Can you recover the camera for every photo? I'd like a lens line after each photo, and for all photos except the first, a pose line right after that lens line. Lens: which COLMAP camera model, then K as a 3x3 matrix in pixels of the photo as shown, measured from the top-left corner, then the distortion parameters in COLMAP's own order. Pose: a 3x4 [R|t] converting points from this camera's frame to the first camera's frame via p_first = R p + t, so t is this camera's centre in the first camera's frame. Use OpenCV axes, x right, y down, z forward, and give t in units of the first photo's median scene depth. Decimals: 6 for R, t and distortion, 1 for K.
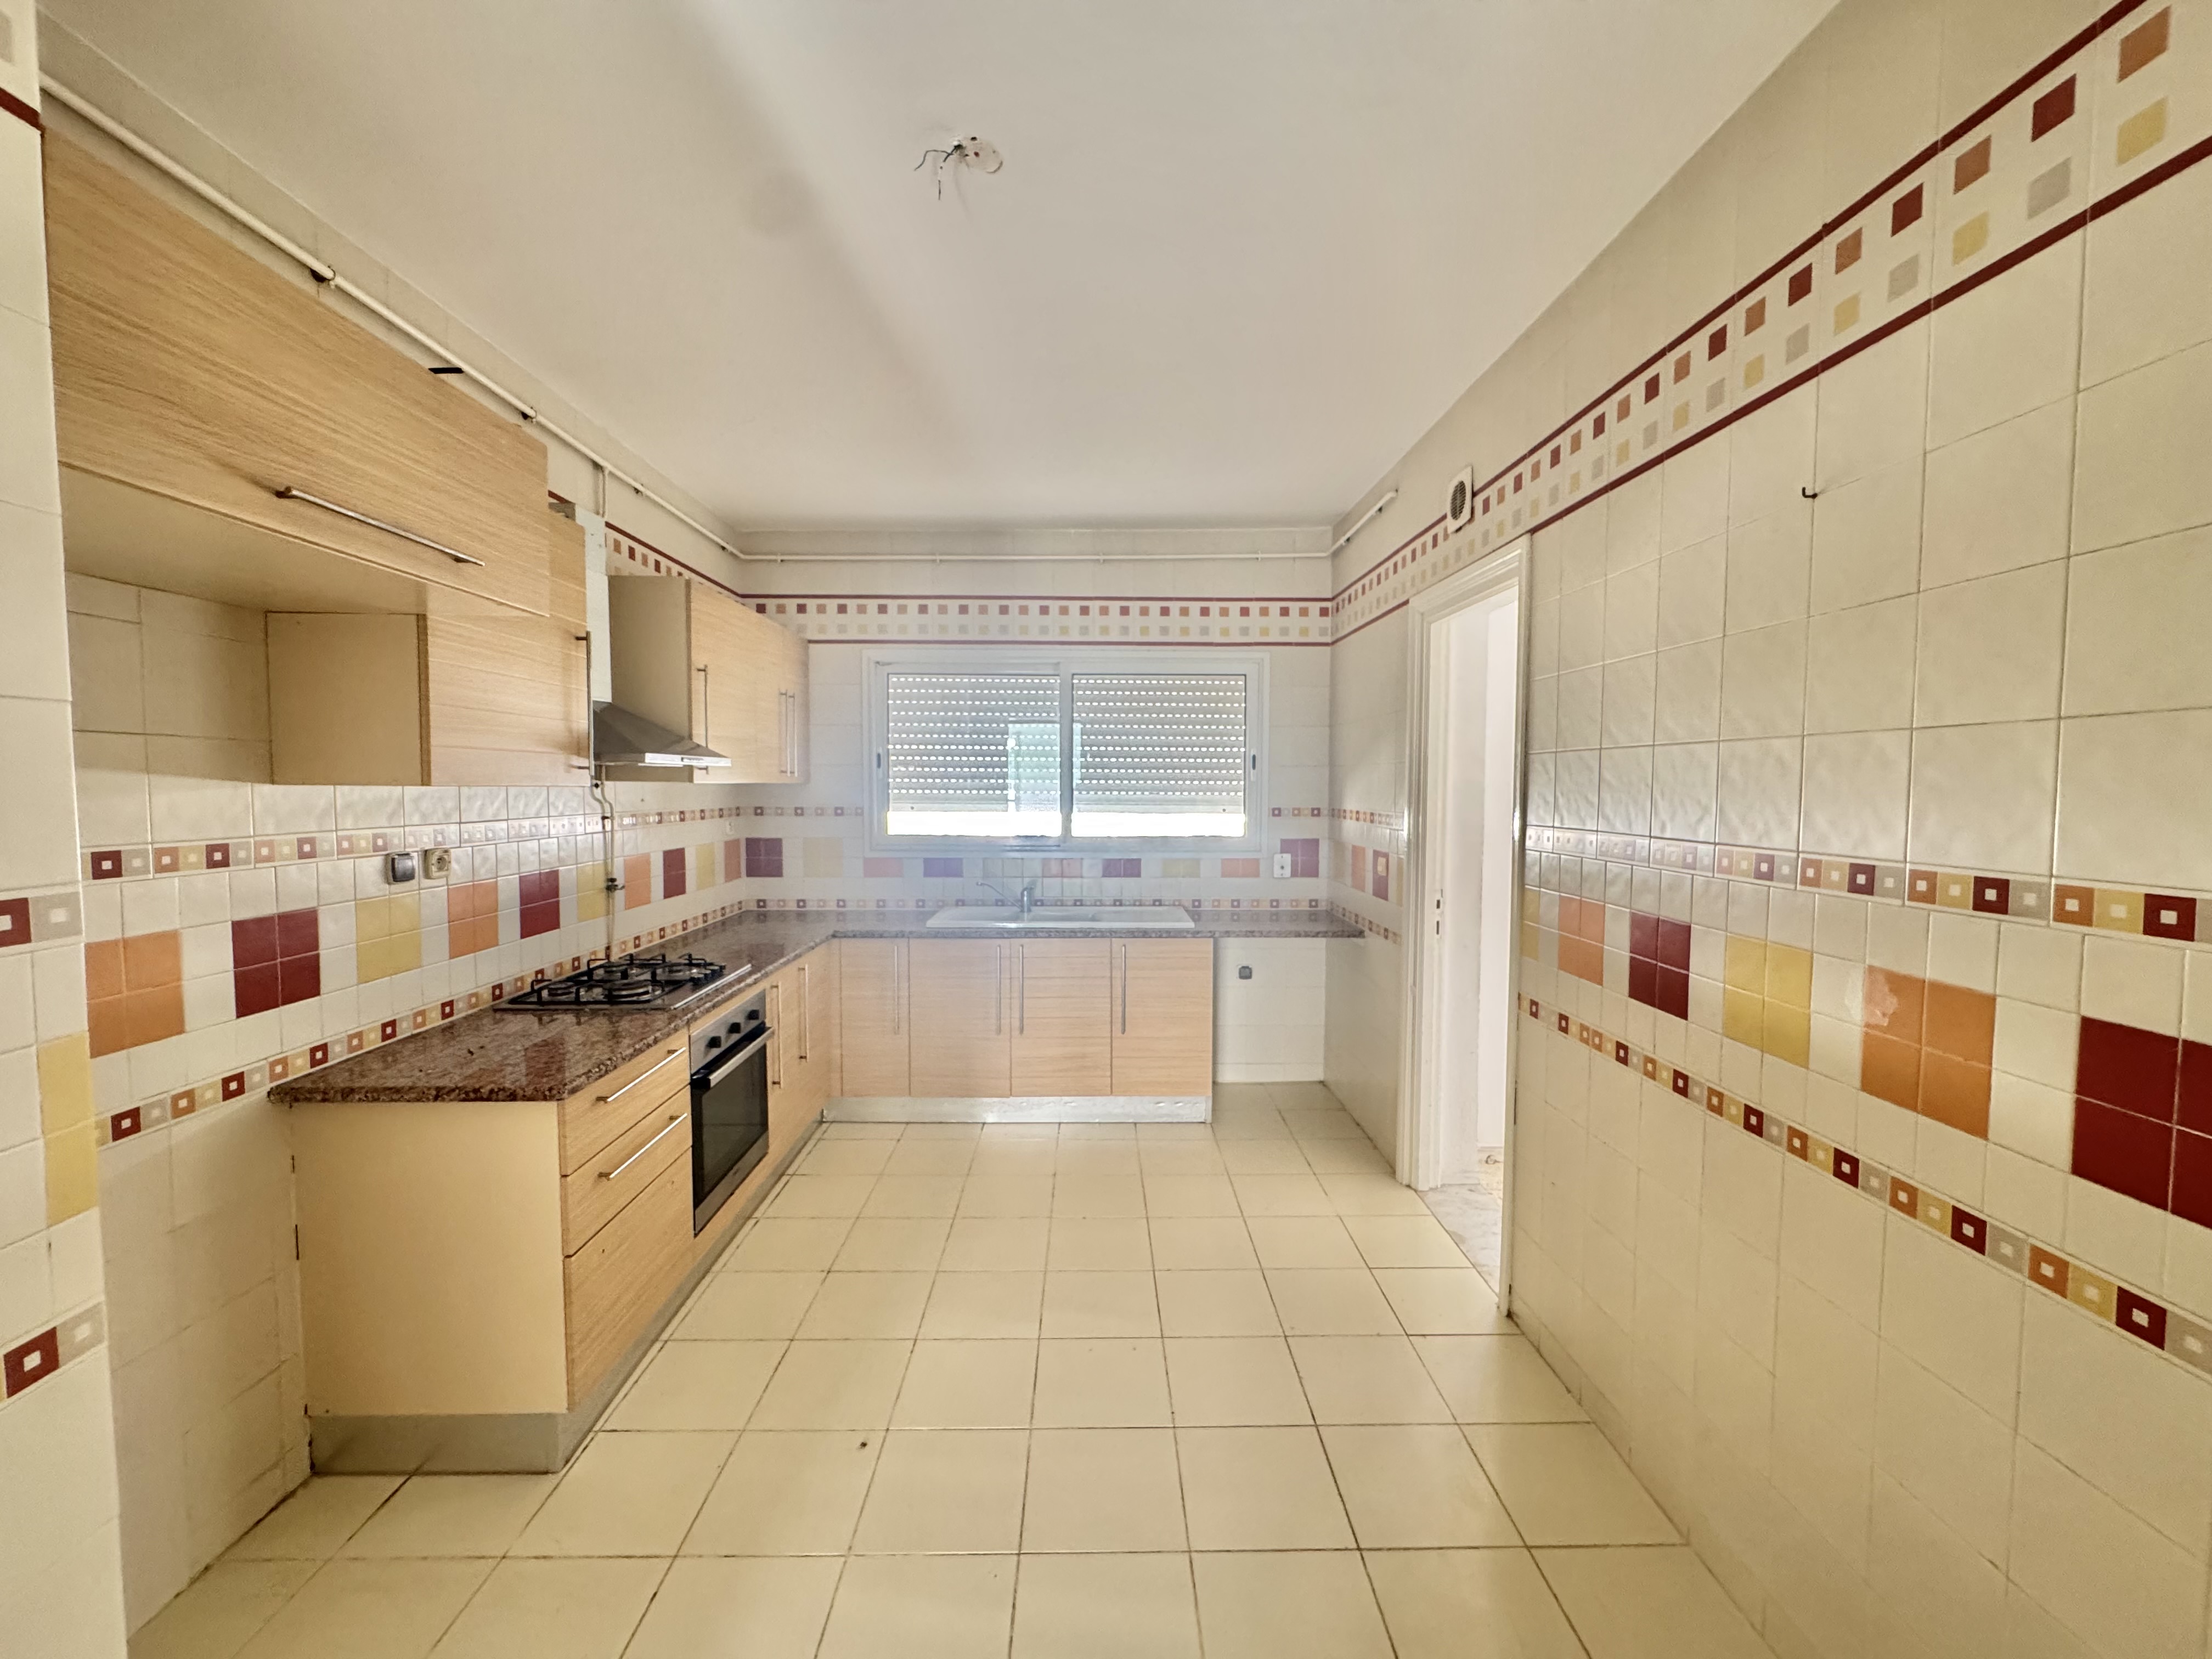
lens RADIAL K [[887.6, 0, 1101.4], [0, 887.6, 830.2], [0, 0, 1]] dist [-0.003310, 0.000602]
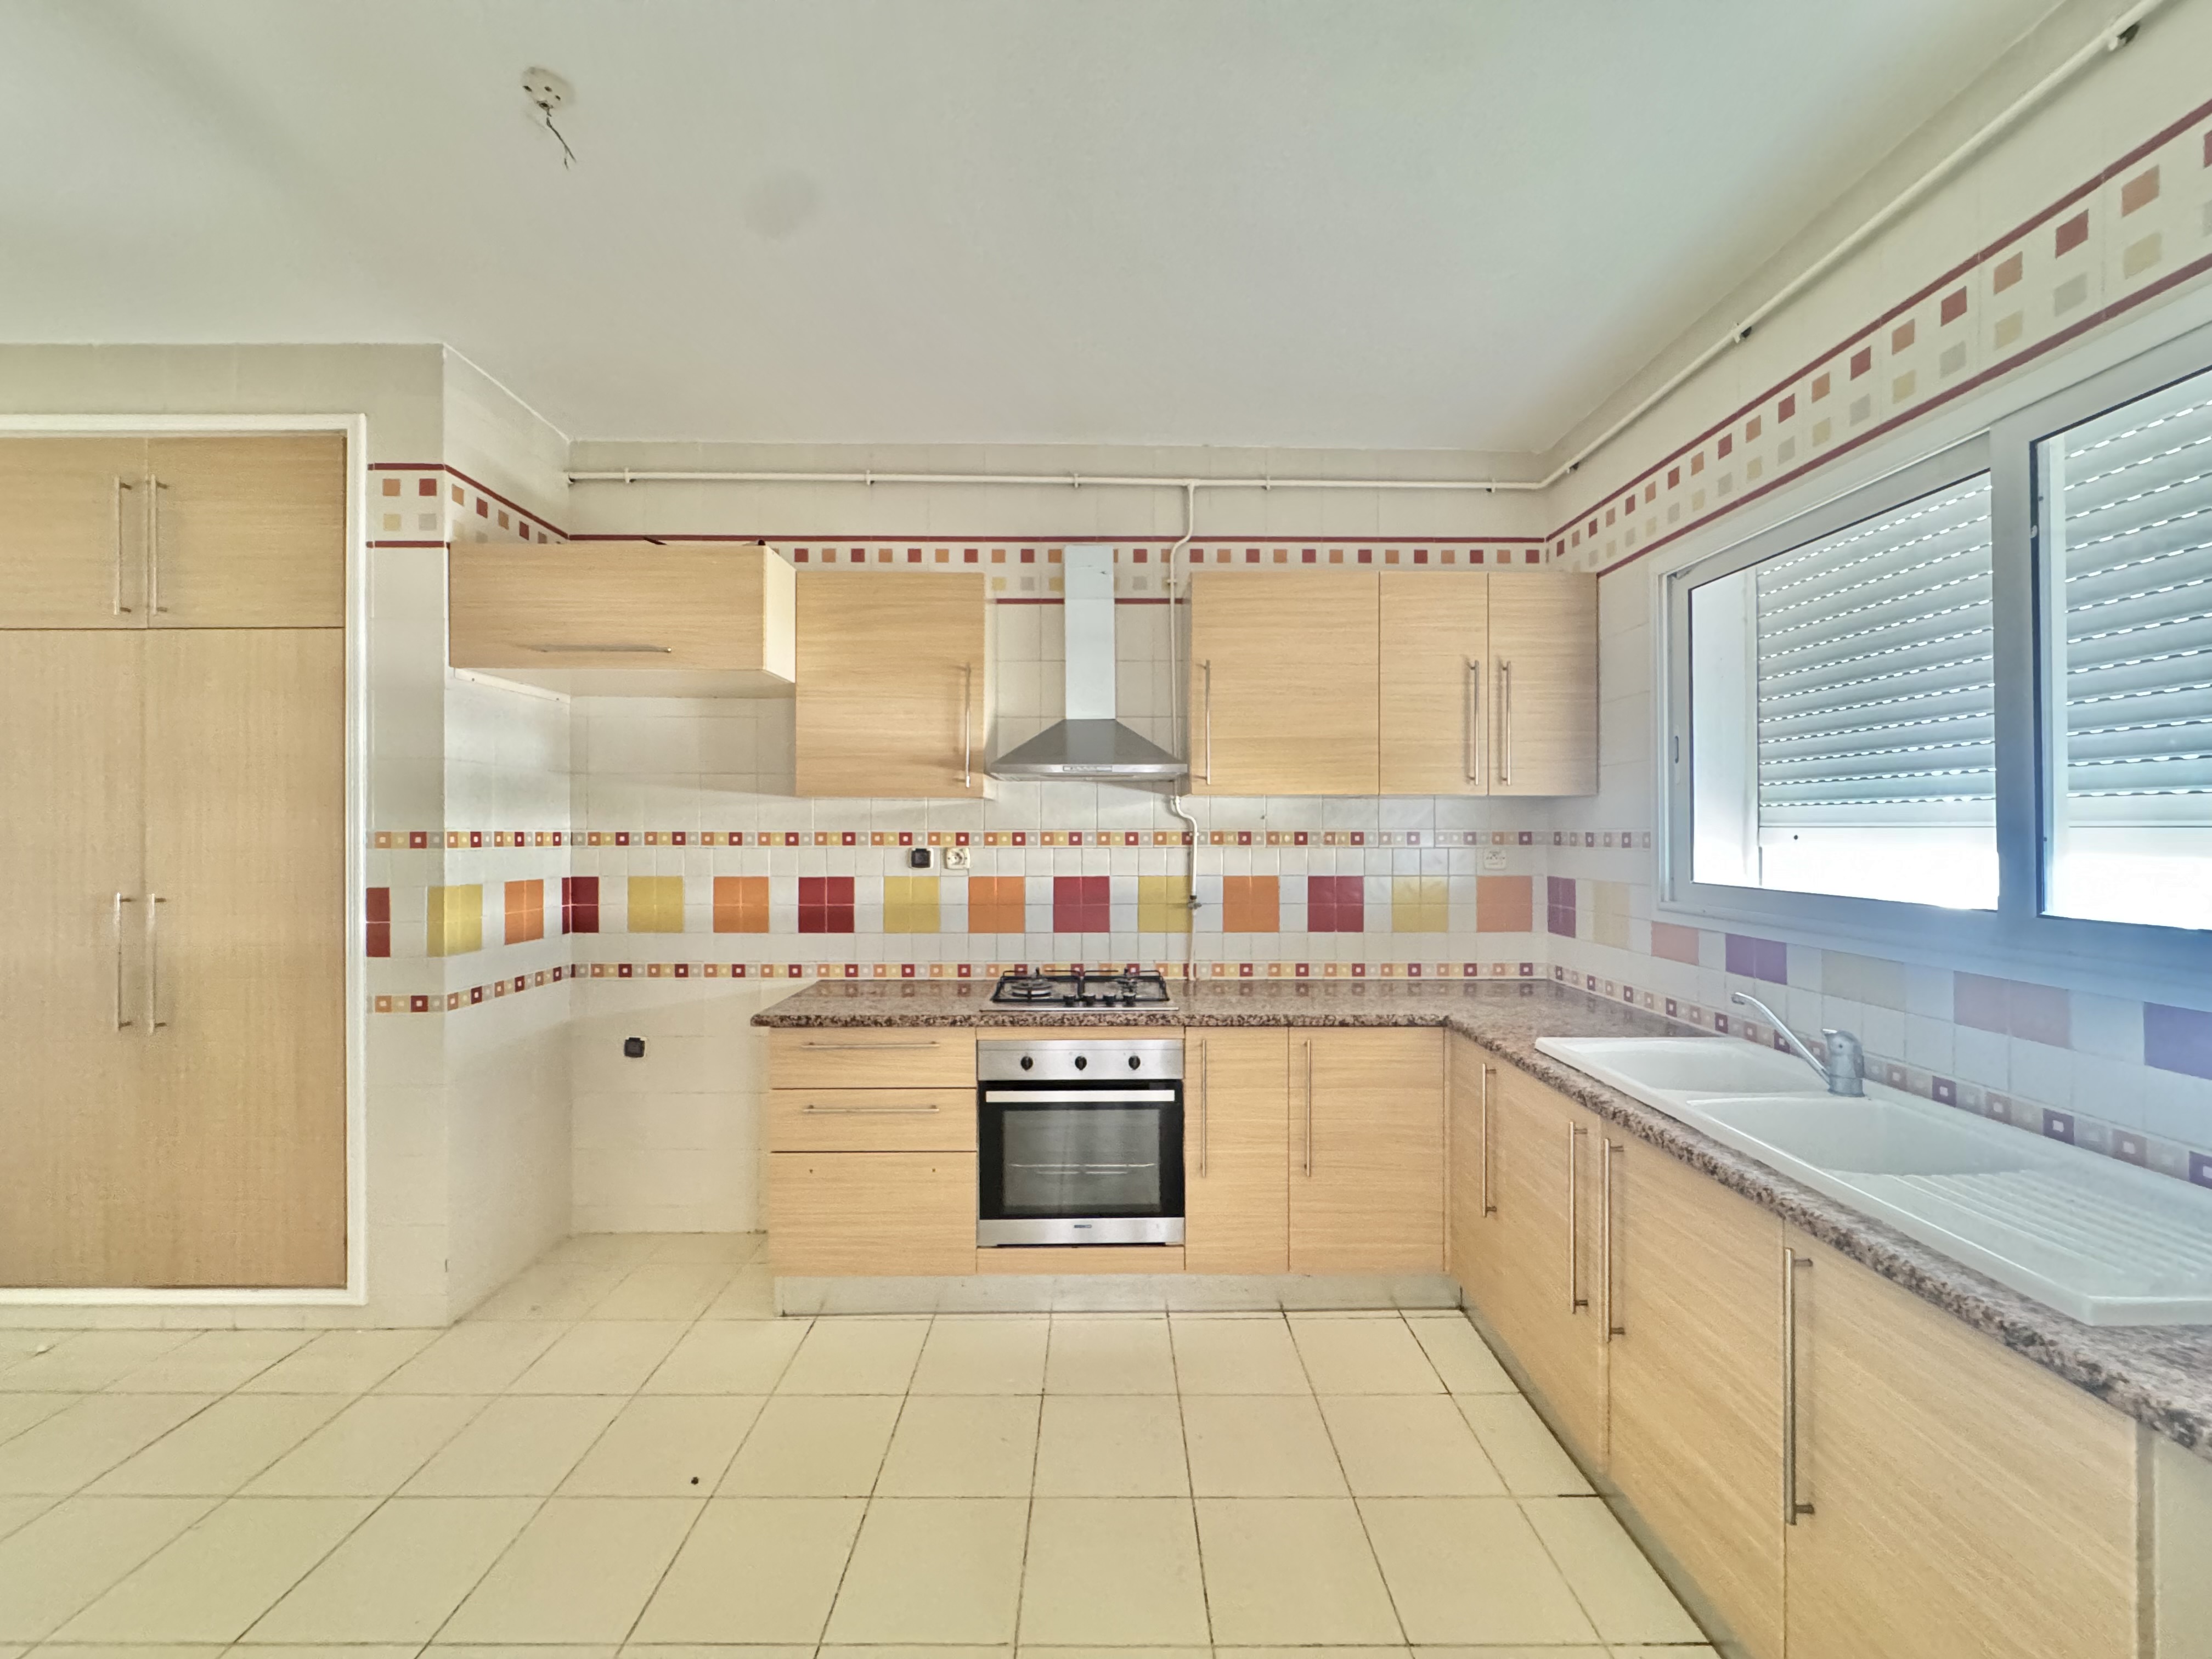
lens RADIAL K [[887.6, 0, 1105.6], [0, 887.6, 824.8], [0, 0, 1]] dist [-0.003310, 0.000602]
pose [[-0.008180, -0.014778, -0.999857, 0.724796], [-0.054885, 0.998390, -0.014307, -0.007532], [0.998459, 0.054760, -0.008978, 1.512642]]
